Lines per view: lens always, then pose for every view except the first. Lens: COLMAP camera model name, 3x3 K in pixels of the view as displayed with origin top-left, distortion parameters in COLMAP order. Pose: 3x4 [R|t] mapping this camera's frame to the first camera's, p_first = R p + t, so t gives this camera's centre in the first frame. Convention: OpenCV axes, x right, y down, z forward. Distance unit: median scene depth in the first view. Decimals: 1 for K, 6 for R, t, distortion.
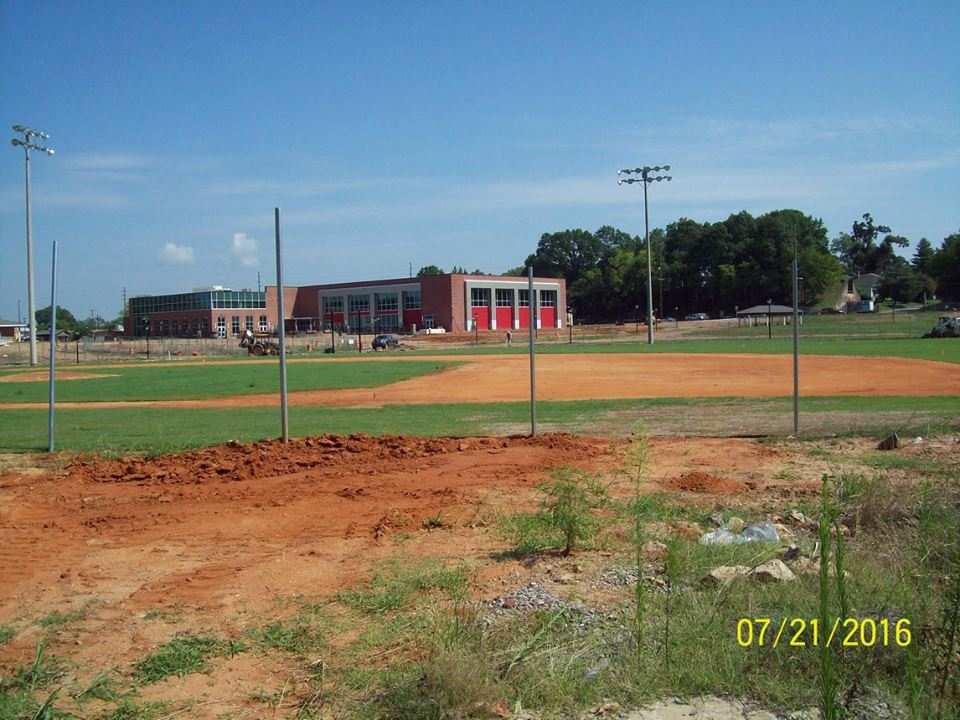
lens RADIAL K [[1009.5, 0, 480.0], [0, 1009.5, 360.0], [0, 0, 1]] dist [-0.184163, 0.031212]
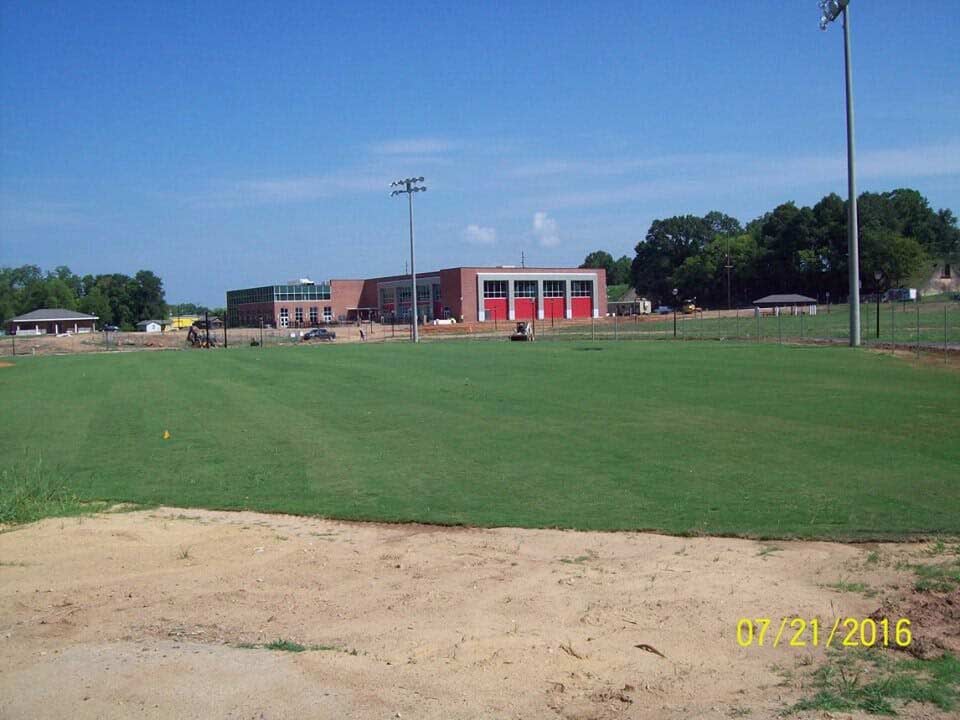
lens RADIAL K [[1009.5, 0, 480.0], [0, 1009.5, 360.0], [0, 0, 1]] dist [-0.184163, 0.031212]
pose [[0.958335, 0.009979, -0.285474, 0.254521], [-0.004149, 0.999771, 0.021017, -0.009367], [0.285618, -0.018957, 0.958156, -0.010332]]
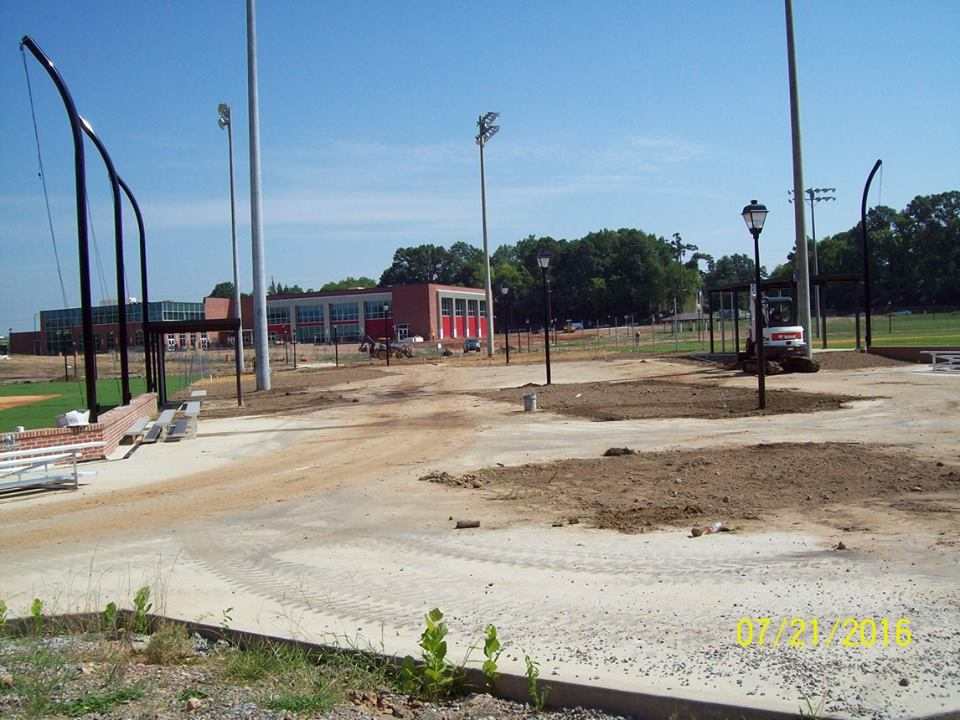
lens RADIAL K [[1009.5, 0, 480.0], [0, 1009.5, 360.0], [0, 0, 1]] dist [-0.184163, 0.031212]
pose [[0.942971, -0.020298, 0.332256, -0.278492], [0.027199, 0.999500, -0.016133, 0.008980], [-0.331763, 0.024250, 0.943051, 0.014131]]
